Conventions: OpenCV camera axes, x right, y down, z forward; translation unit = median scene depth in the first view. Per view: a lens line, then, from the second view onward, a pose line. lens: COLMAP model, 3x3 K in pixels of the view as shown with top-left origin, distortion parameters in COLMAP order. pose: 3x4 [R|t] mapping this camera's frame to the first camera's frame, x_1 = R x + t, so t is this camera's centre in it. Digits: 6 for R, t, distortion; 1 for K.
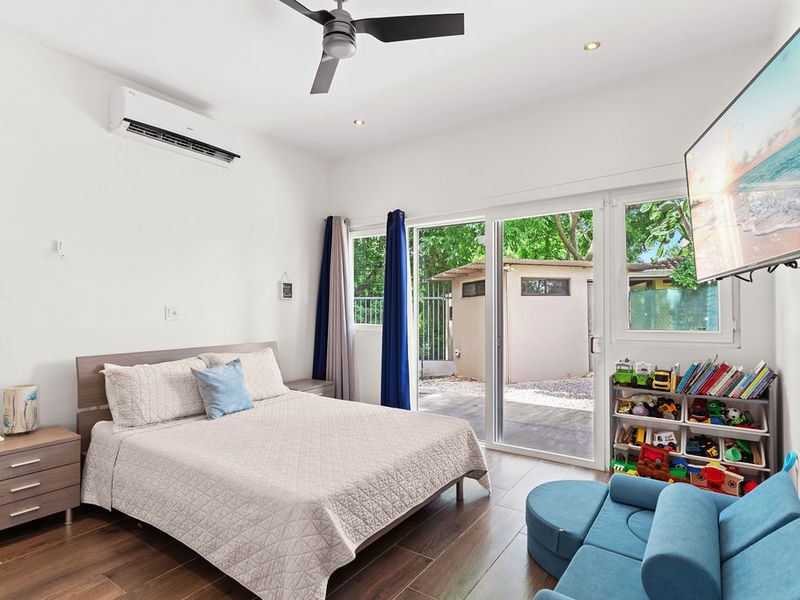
lens RADIAL K [[346.7, 0, 276.4], [0, 346.7, 303.7], [0, 0, 1]] dist [0.000267, 0.000444]
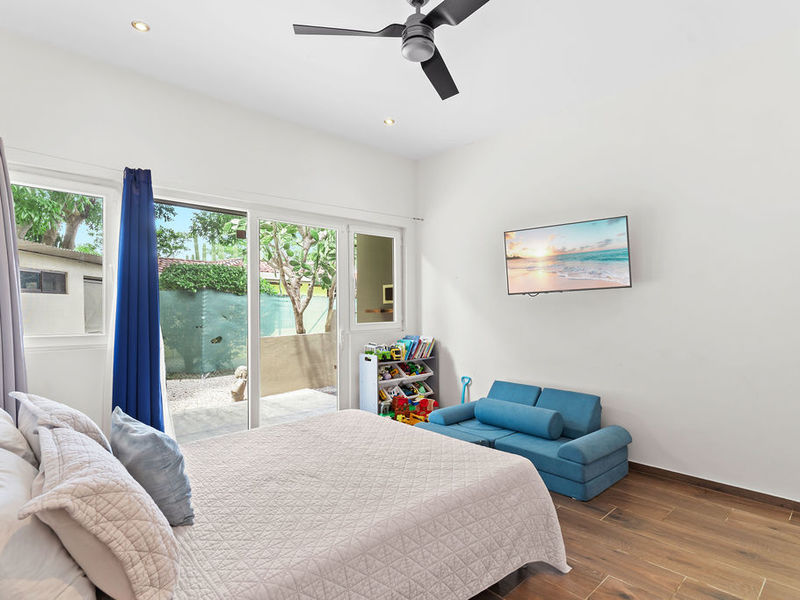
lens RADIAL K [[426.2, 0, 400.0], [0, 426.2, 300.0], [0, 0, 1]] dist [0.000979, 0.000997]
pose [[0.211319, 0.019562, 0.977221, -0.831511], [-0.012711, 0.999770, -0.017265, 0.012532], [-0.977334, -0.008773, 0.211519, 0.636643]]
